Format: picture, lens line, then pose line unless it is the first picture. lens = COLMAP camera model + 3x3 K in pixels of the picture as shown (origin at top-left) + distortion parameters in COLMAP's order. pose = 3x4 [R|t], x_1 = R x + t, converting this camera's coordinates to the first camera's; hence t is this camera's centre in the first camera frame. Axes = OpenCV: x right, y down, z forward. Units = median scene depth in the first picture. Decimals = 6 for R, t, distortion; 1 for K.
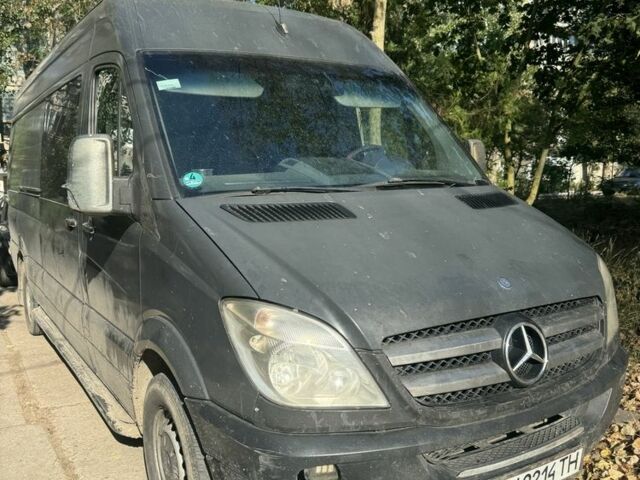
lens RADIAL K [[562.4, 0, 319.1], [0, 562.4, 226.9], [0, 0, 1]] dist [0.171571, -0.302380]
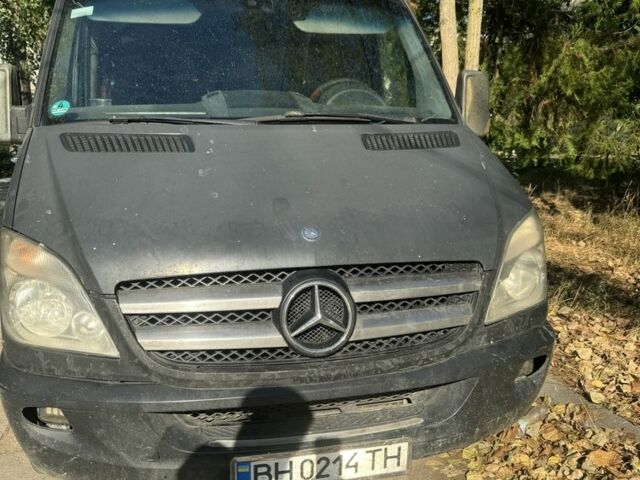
lens RADIAL K [[562.4, 0, 319.1], [0, 562.4, 226.9], [0, 0, 1]] dist [0.171571, -0.302380]
pose [[0.948847, 0.068460, -0.308224, 0.571340], [-0.042926, 0.995117, 0.088881, 0.014029], [0.312803, -0.071103, 0.947153, 0.215021]]
